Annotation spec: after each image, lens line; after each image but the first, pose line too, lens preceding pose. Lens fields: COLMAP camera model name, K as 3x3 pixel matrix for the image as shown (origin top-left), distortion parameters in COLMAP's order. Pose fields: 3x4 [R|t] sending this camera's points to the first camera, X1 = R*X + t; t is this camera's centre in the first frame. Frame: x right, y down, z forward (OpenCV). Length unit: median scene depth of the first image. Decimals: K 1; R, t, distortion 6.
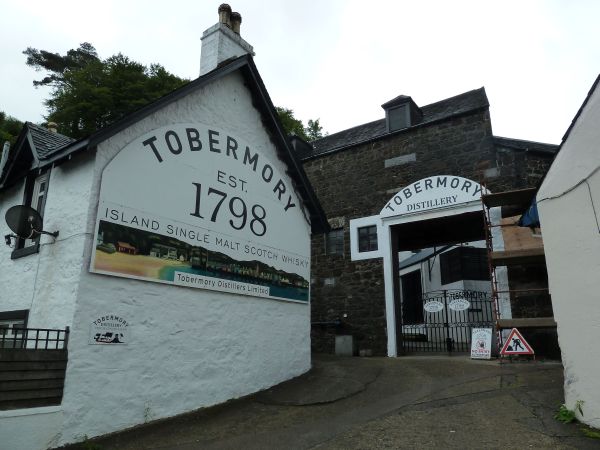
lens RADIAL K [[455.2, 0, 298.1], [0, 455.2, 226.3], [0, 0, 1]] dist [-0.033664, 0.010585]
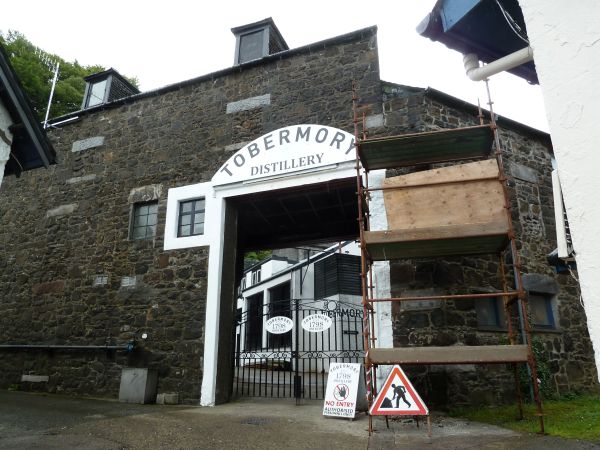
lens RADIAL K [[455.2, 0, 298.1], [0, 455.2, 225.5], [0, 0, 1]] dist [-0.033664, 0.010585]
pose [[0.972585, 0.070030, 0.221751, 0.167305], [-0.060103, 0.996878, -0.051208, 0.066537], [-0.224645, 0.036476, 0.973758, 0.354096]]
